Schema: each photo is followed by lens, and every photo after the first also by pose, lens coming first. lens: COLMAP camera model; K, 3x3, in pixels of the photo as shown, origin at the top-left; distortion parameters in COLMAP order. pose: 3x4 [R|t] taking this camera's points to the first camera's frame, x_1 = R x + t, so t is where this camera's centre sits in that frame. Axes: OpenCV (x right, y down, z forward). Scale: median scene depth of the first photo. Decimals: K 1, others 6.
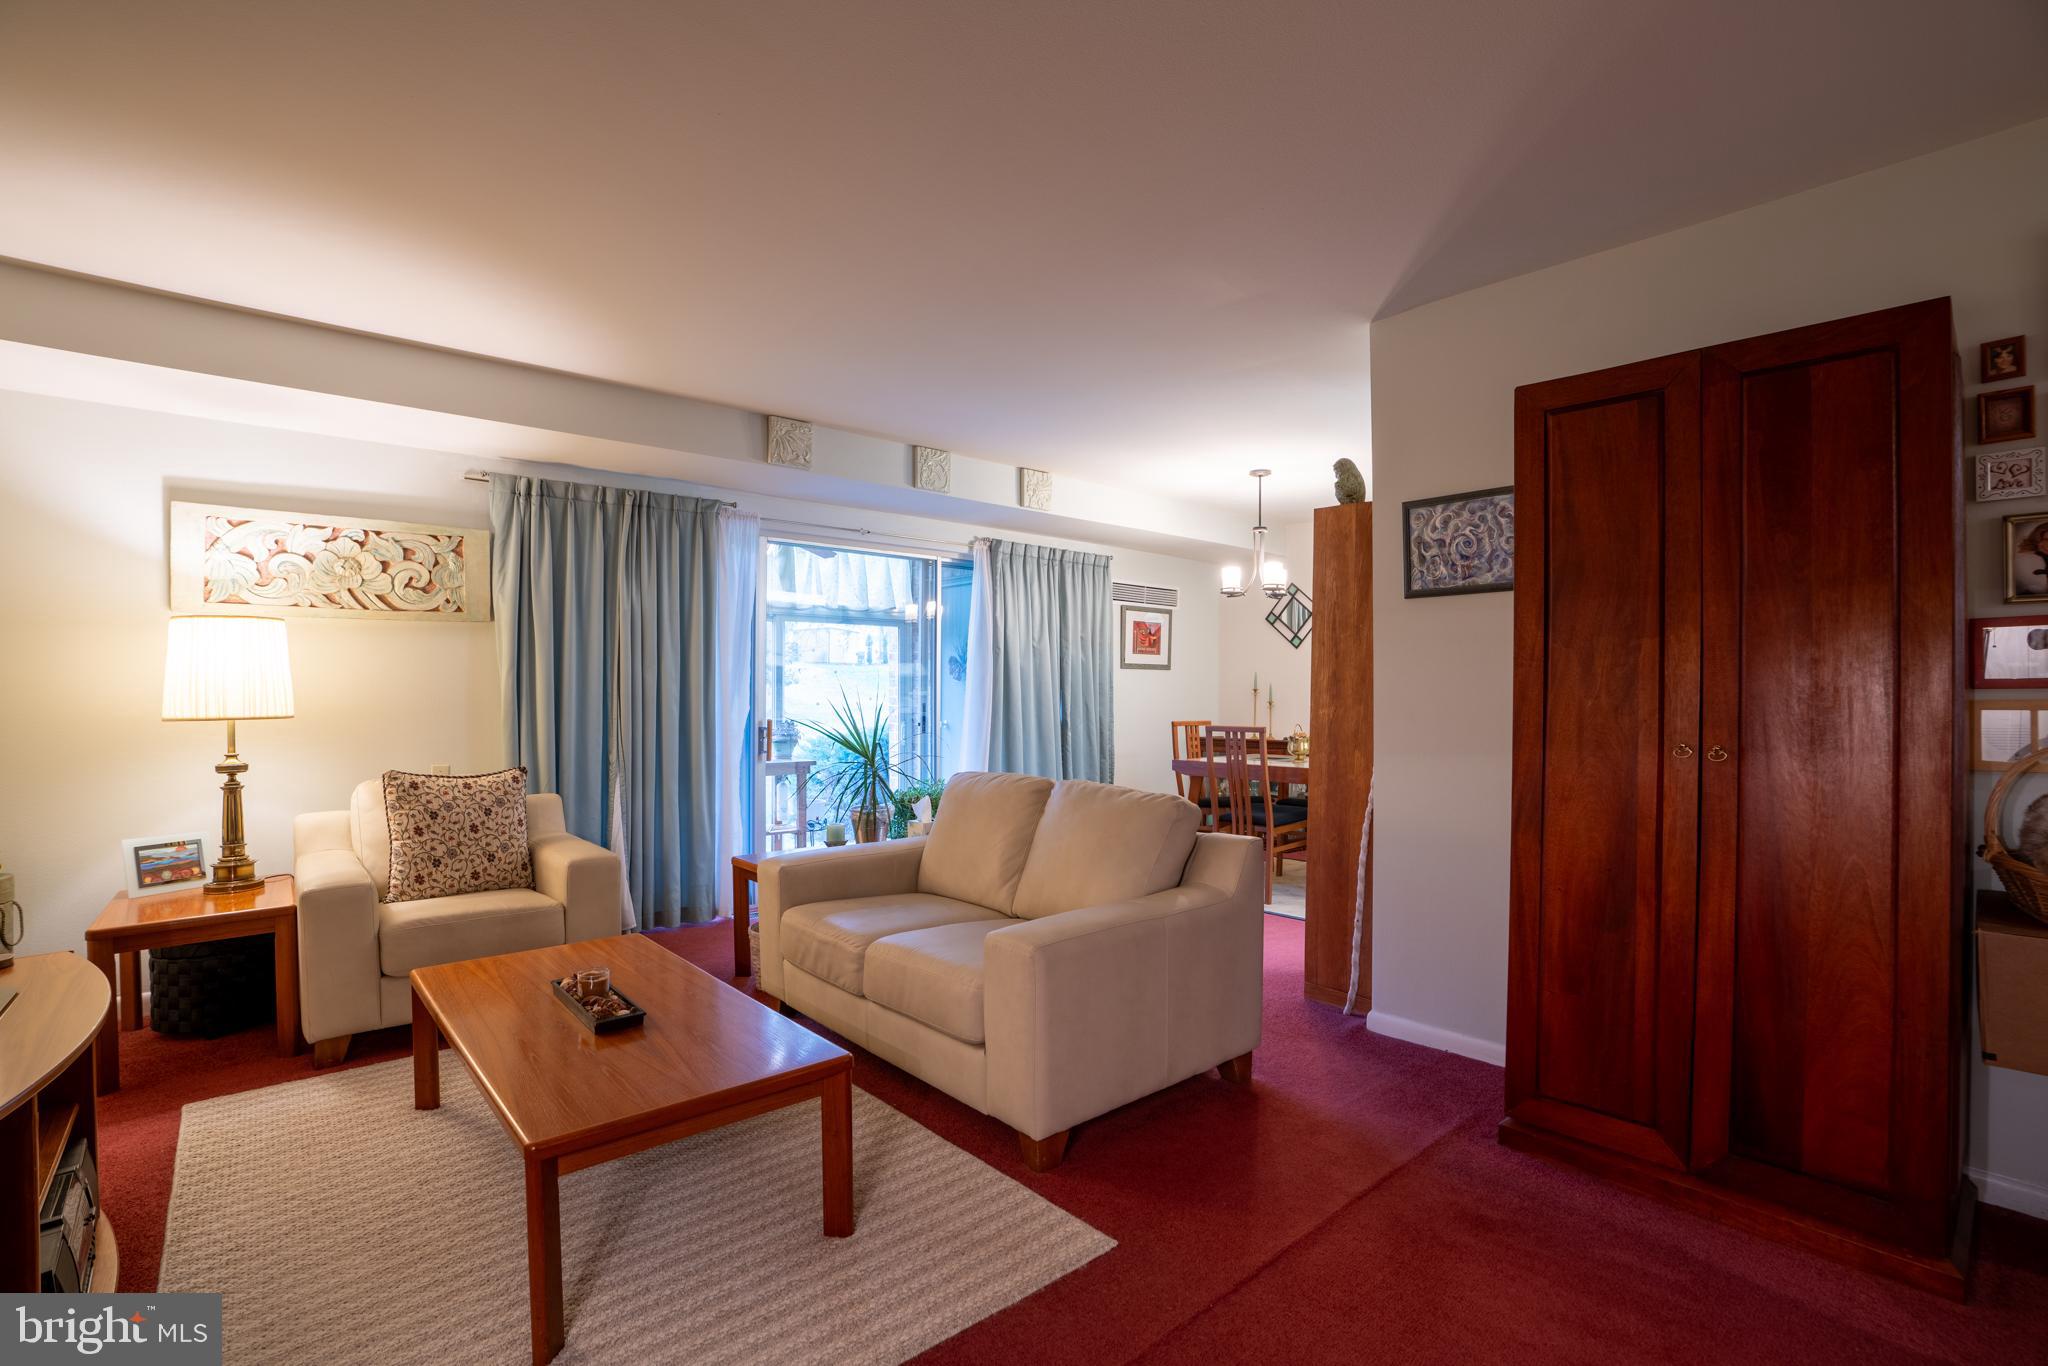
lens RADIAL K [[950.0, 0, 1040.6], [0, 950.0, 677.5], [0, 0, 1]] dist [-0.067667, 0.024026]
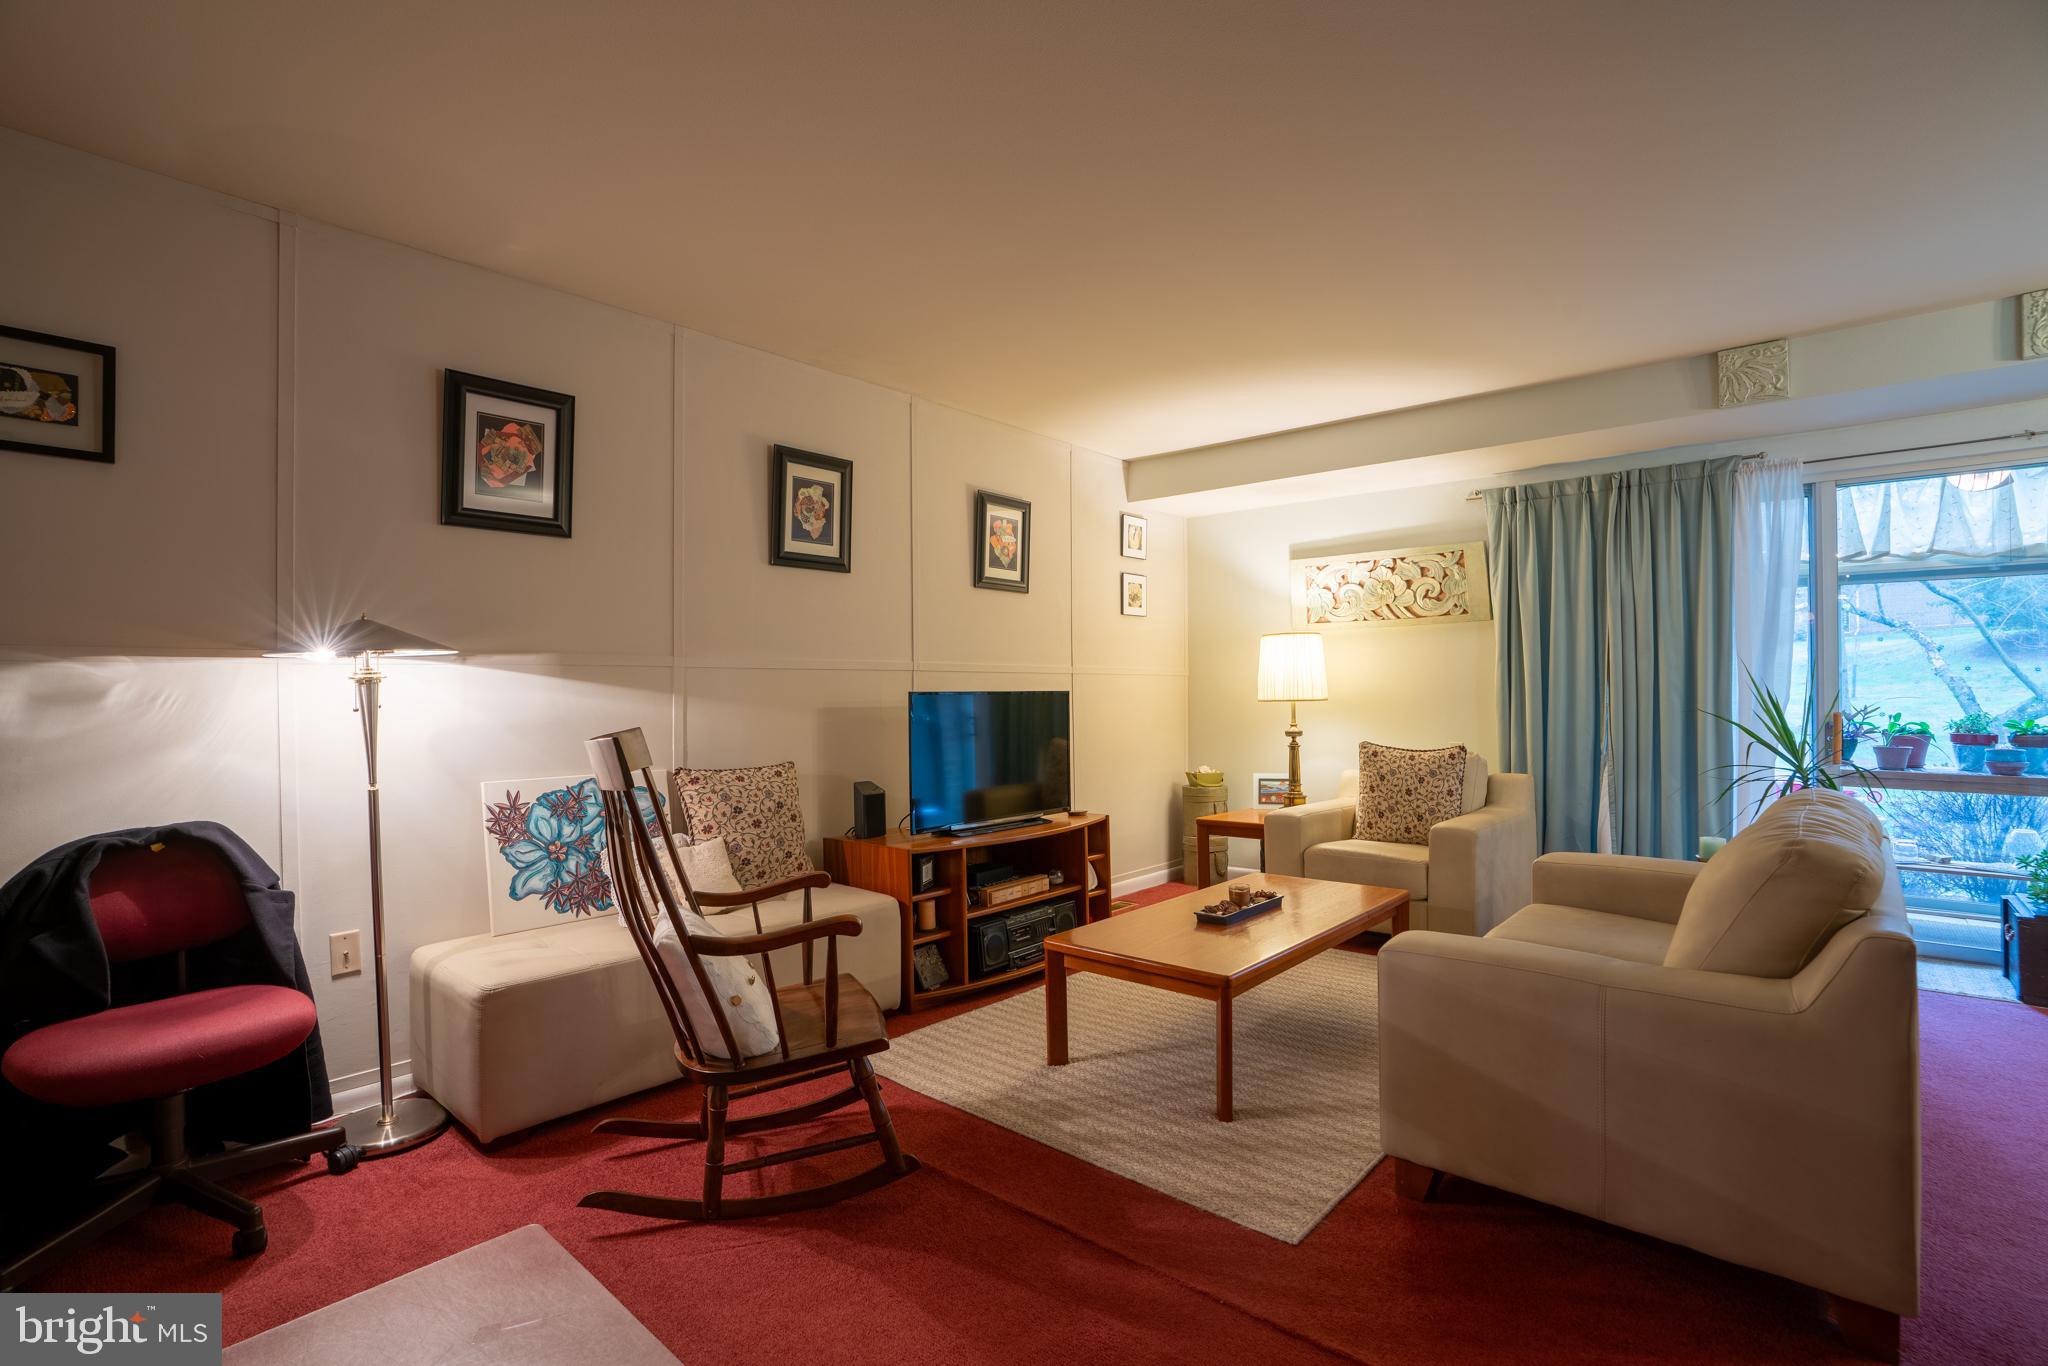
lens RADIAL K [[950.0, 0, 1018.8], [0, 950.0, 678.1], [0, 0, 1]] dist [-0.067667, 0.024026]
pose [[0.111769, -0.010187, -0.993682, 0.454227], [0.021823, 0.999731, -0.007794, 0.007380], [0.993495, -0.020814, 0.111962, 0.274093]]
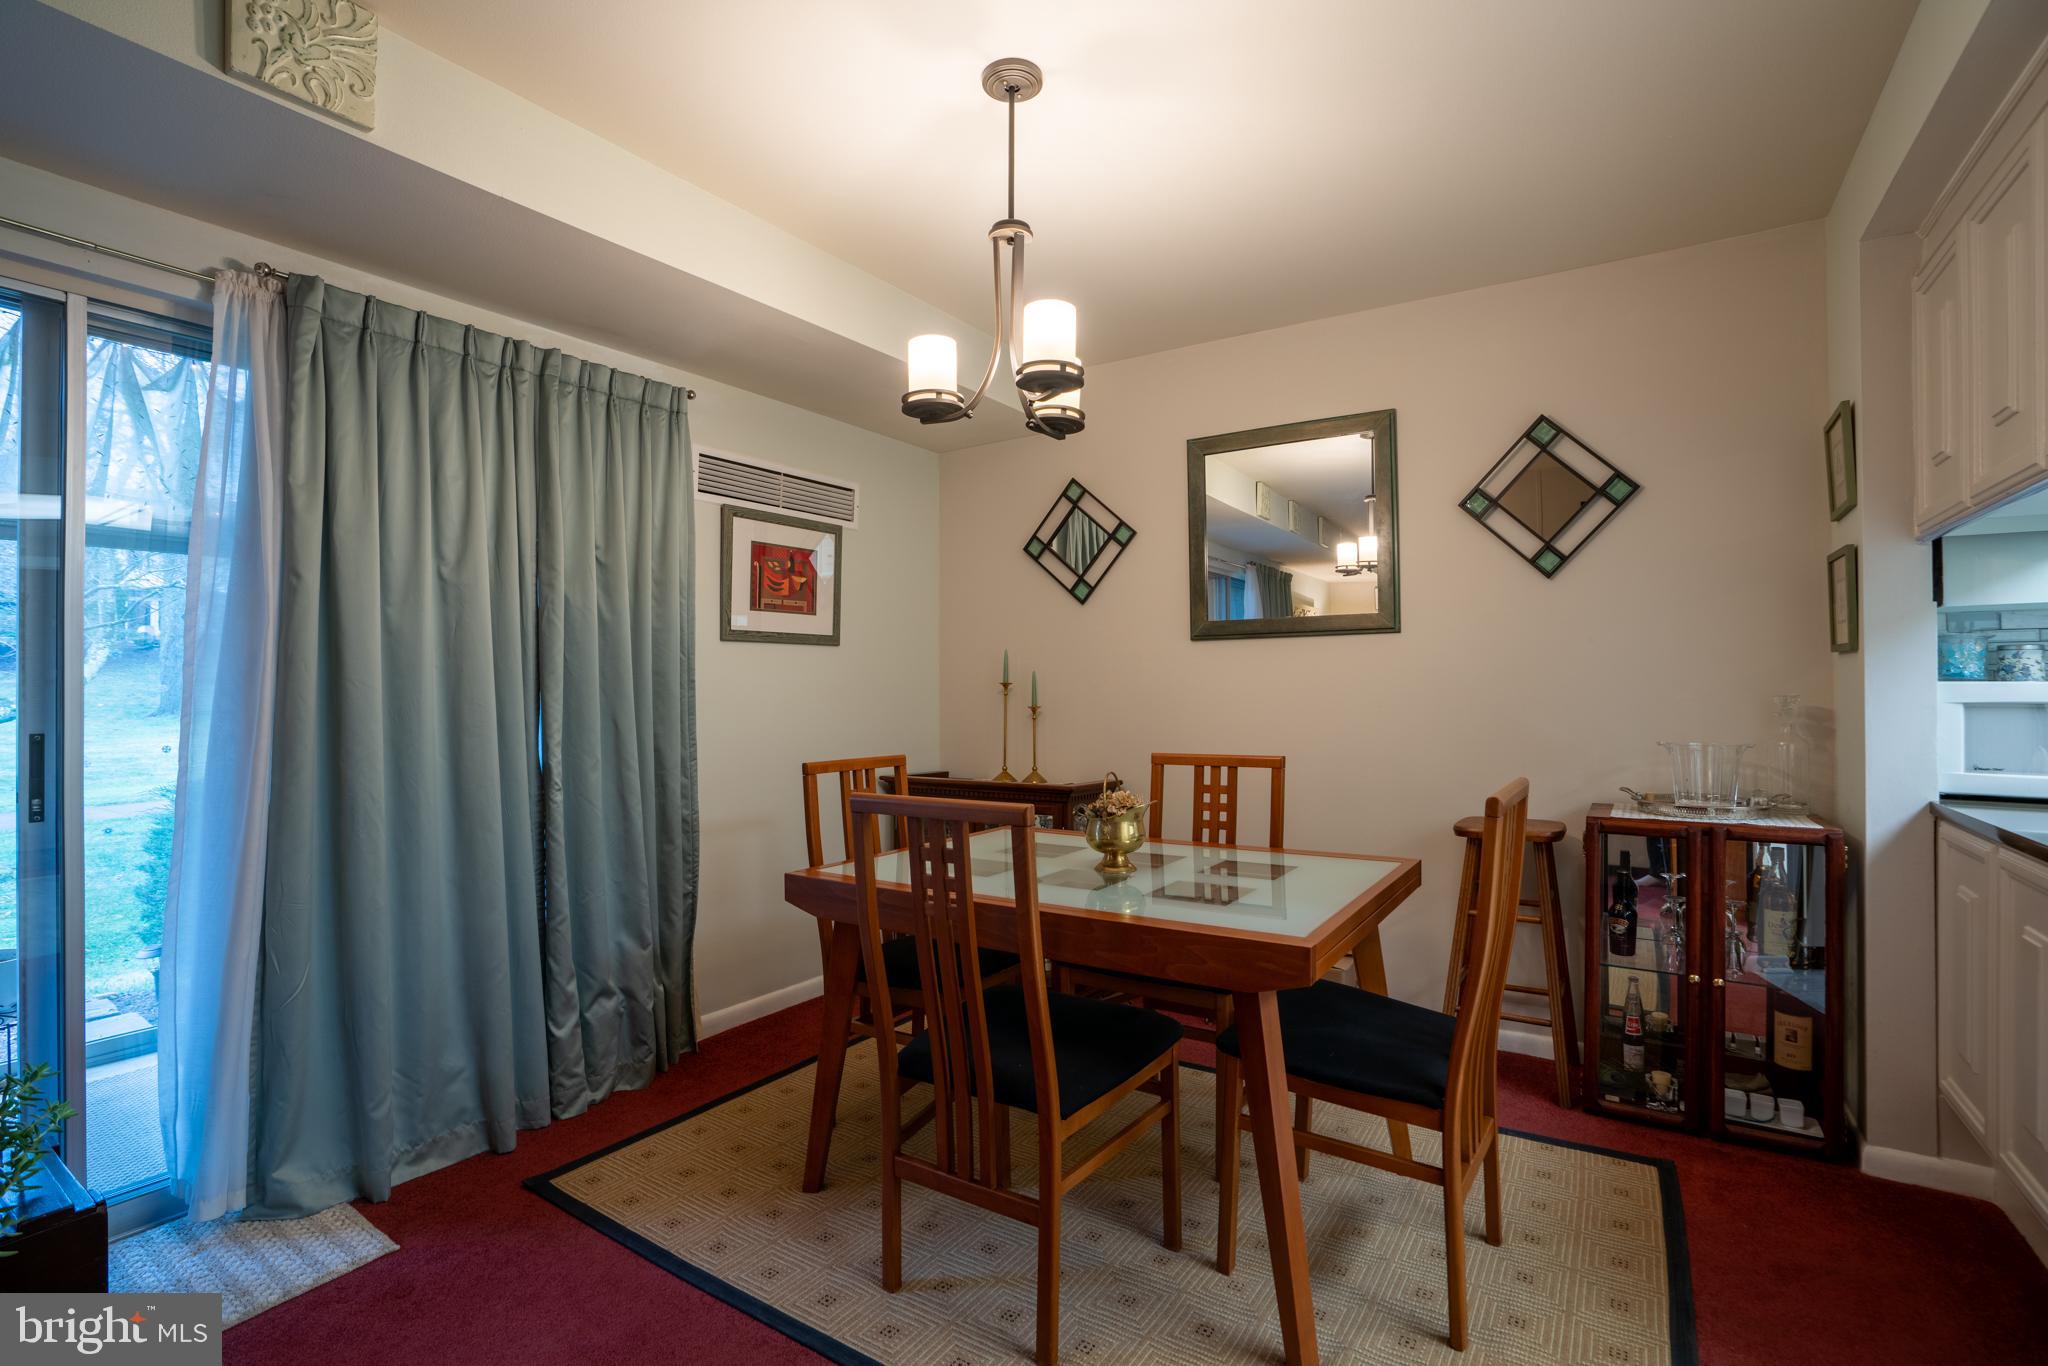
lens RADIAL K [[950.0, 0, 1037.6], [0, 950.0, 678.1], [0, 0, 1]] dist [-0.067667, 0.024026]
pose [[0.968316, -0.008935, 0.249568, 0.187133], [0.007616, 0.999951, 0.006250, 0.011149], [-0.249612, -0.004151, 0.968337, 0.806002]]
